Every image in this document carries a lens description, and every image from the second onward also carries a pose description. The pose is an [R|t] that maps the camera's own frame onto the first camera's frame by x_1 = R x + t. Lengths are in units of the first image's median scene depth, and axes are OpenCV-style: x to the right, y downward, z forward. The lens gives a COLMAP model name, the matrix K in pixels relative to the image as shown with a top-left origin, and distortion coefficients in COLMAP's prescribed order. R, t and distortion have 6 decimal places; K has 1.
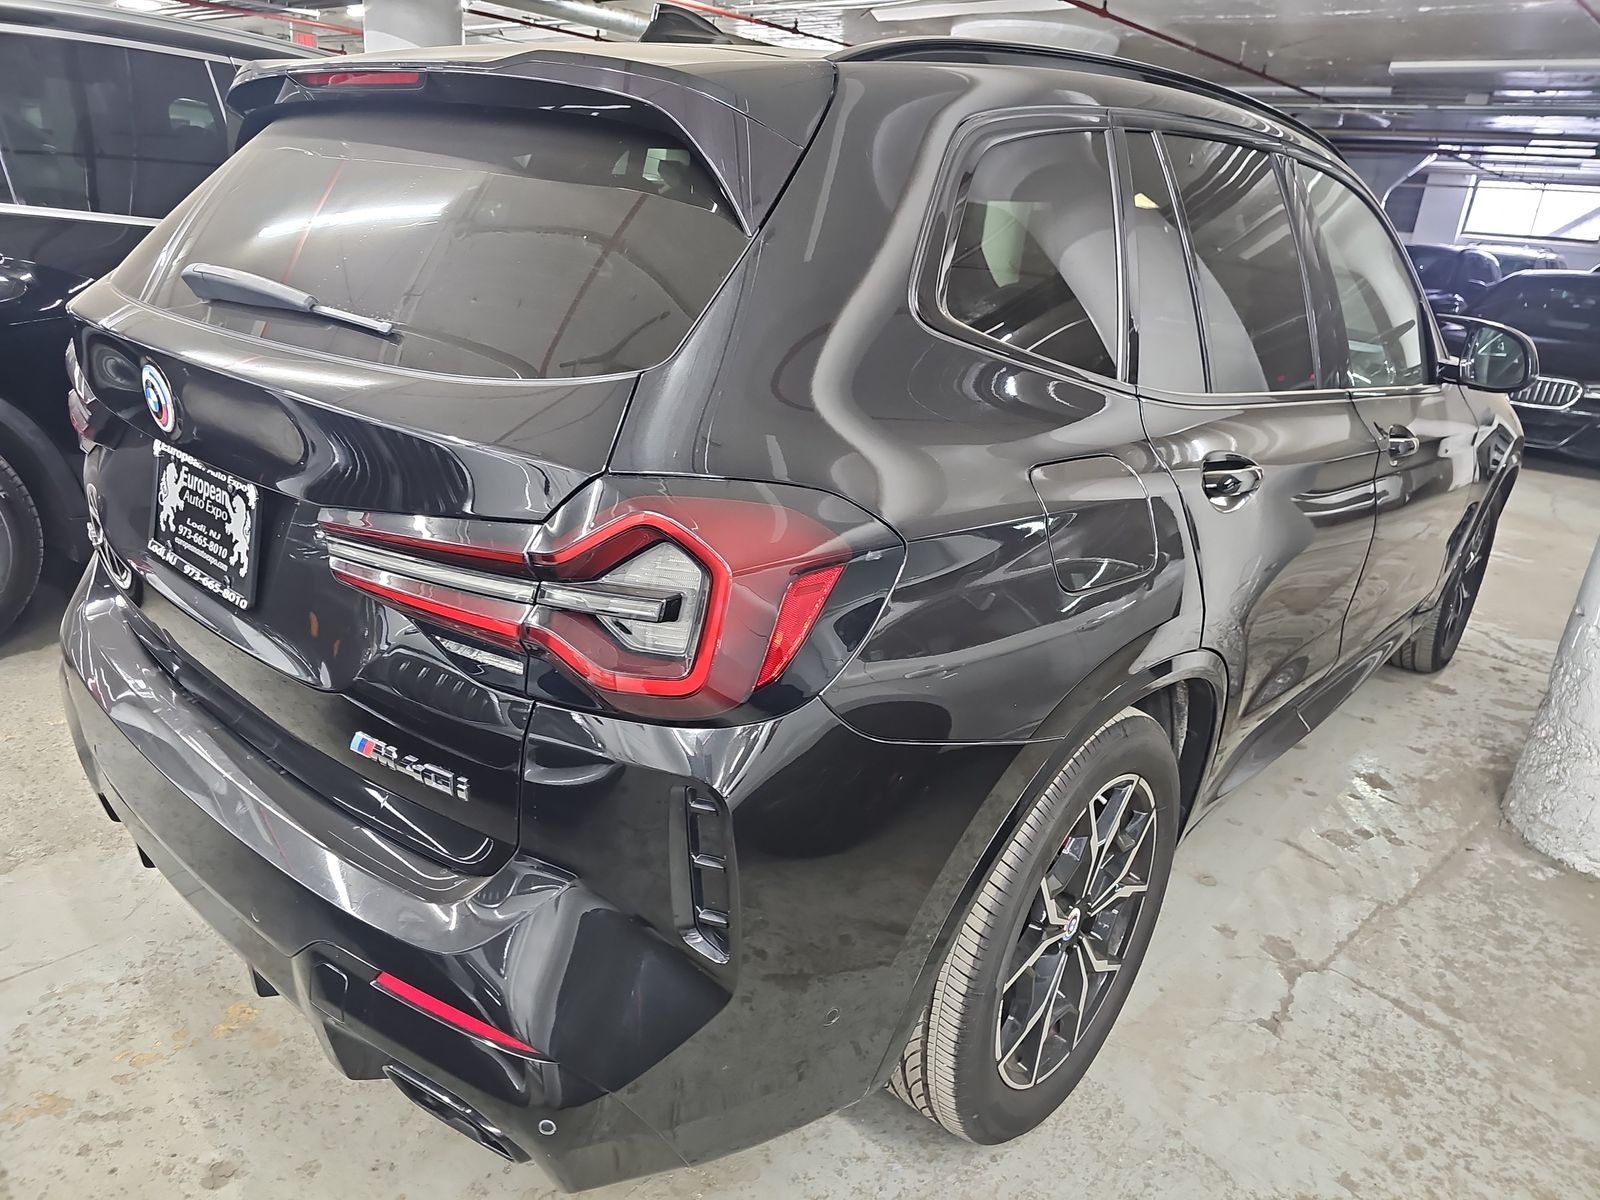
lens RADIAL K [[1057.8, 0, 806.3], [0, 1057.8, 600.6], [0, 0, 1]] dist [0.034886, -0.032740]
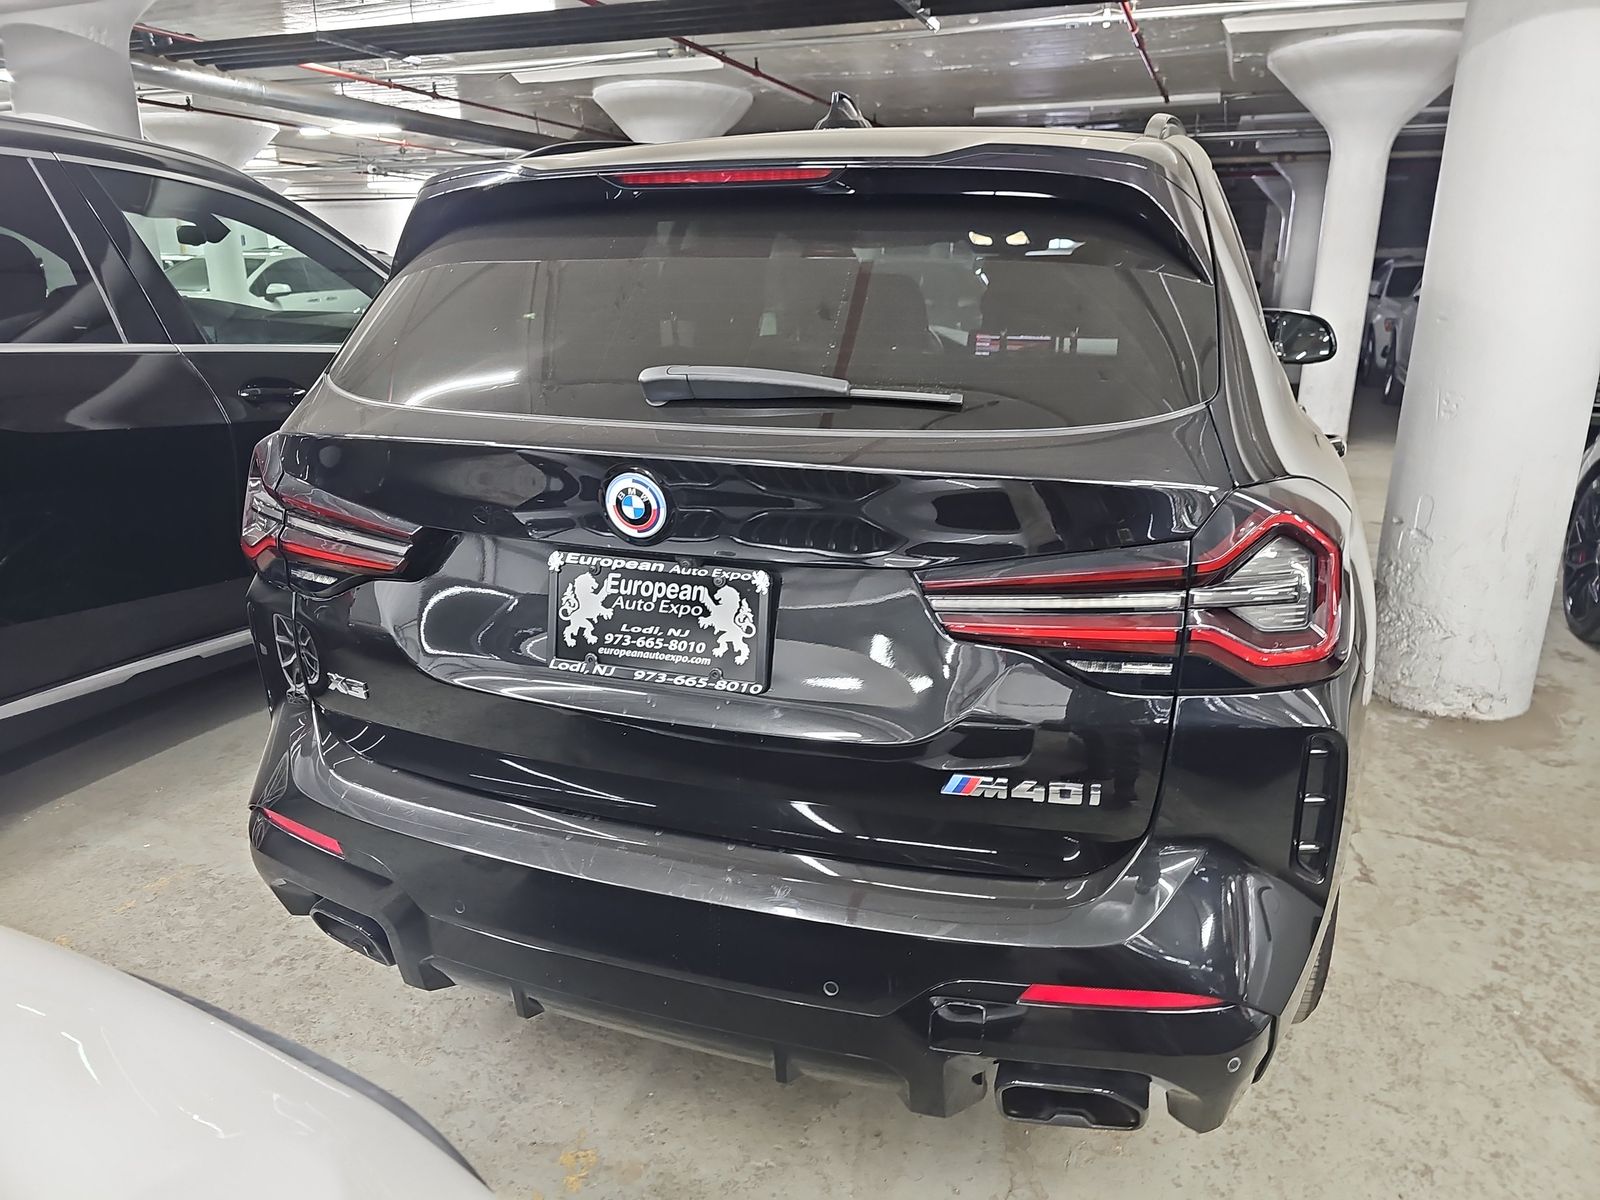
lens RADIAL K [[1057.8, 0, 812.7], [0, 1057.8, 594.0], [0, 0, 1]] dist [0.034886, -0.032740]
pose [[0.924529, -0.186133, 0.332568, -0.547618], [0.201127, 0.979504, -0.010913, -0.043941], [-0.323720, 0.076978, 0.943016, 0.017670]]
